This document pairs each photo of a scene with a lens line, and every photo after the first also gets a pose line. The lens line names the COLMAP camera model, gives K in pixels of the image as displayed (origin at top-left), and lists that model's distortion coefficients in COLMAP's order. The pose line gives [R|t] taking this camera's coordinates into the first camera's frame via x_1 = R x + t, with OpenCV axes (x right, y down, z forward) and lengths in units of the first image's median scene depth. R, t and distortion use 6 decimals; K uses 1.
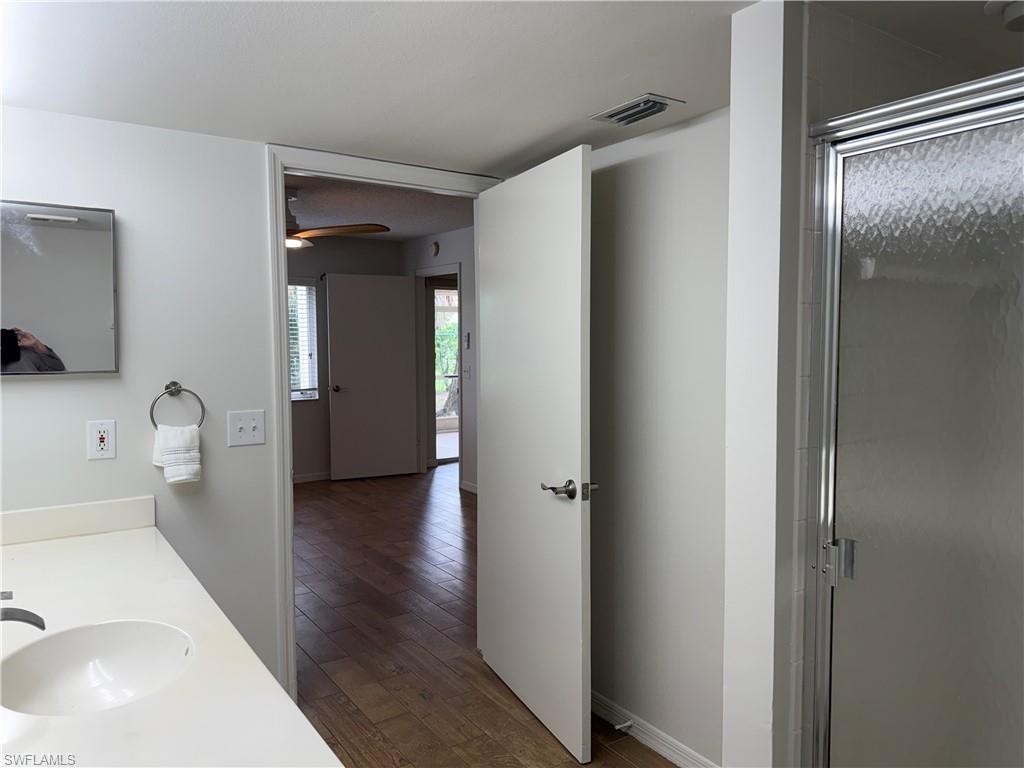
lens RADIAL K [[739.8, 0, 523.2], [0, 739.8, 387.1], [0, 0, 1]] dist [0.087903, -0.077905]
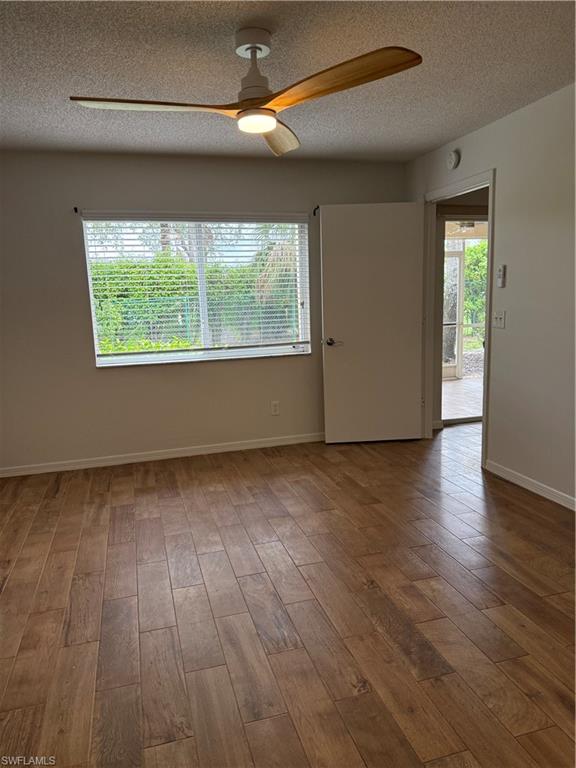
lens RADIAL K [[555.2, 0, 274.1], [0, 555.2, 387.7], [0, 0, 1]] dist [0.026946, -0.005966]
pose [[0.938715, 0.023295, -0.343907, -0.089715], [0.010417, 0.995341, 0.095856, -0.007575], [0.344538, -0.093564, 0.934098, 0.370407]]
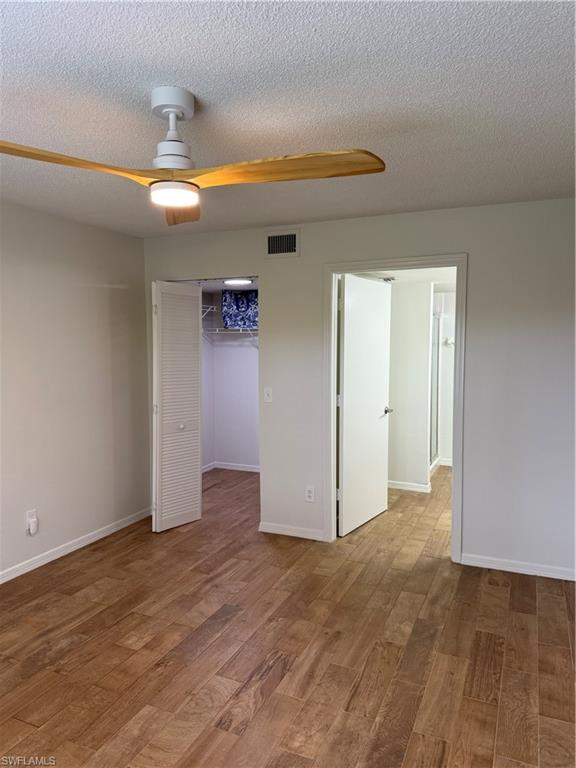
lens RADIAL K [[554.8, 0, 288.0], [0, 554.8, 384.0], [0, 0, 1]] dist [0.087903, -0.077905]
pose [[-0.520429, -0.064533, 0.851463, -0.508414], [0.064946, 0.991261, 0.114824, -0.072402], [-0.851432, 0.115056, -0.511689, 0.816163]]
